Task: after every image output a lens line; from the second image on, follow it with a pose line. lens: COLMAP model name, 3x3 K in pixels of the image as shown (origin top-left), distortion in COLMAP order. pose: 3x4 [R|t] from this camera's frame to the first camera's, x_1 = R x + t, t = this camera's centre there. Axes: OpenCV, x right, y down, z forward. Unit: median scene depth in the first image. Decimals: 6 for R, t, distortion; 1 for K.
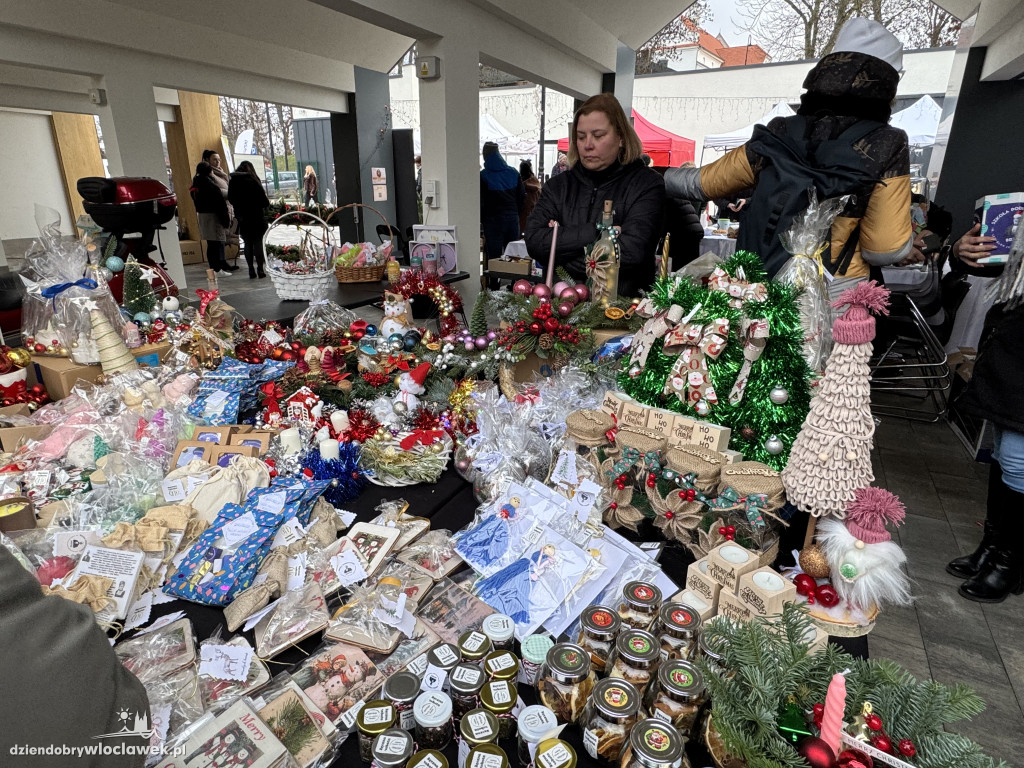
lens RADIAL K [[578.1, 0, 505.9], [0, 578.1, 376.3], [0, 0, 1]] dist [0.000284, 0.001668]
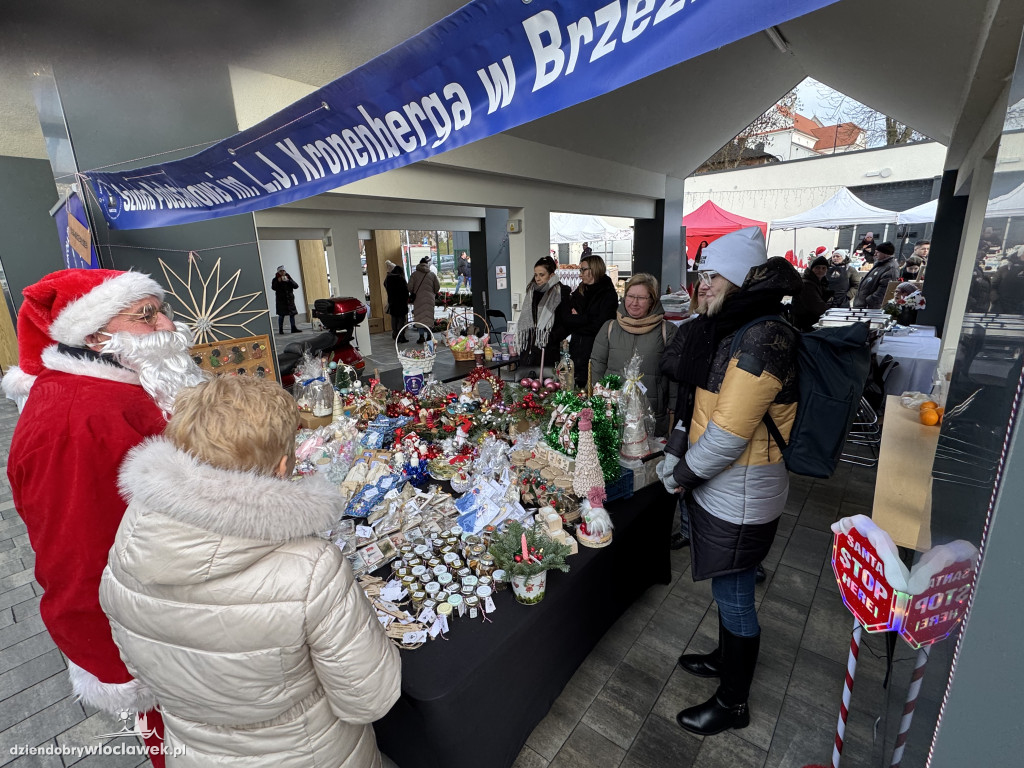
lens RADIAL K [[458.7, 0, 514.1], [0, 458.7, 387.8], [0, 0, 1]] dist [-0.000092, -0.000003]
pose [[0.978824, 0.016274, -0.204055, 0.334918], [-0.027313, 0.998305, -0.051398, -0.063582], [0.202872, 0.055883, 0.977609, -0.535275]]
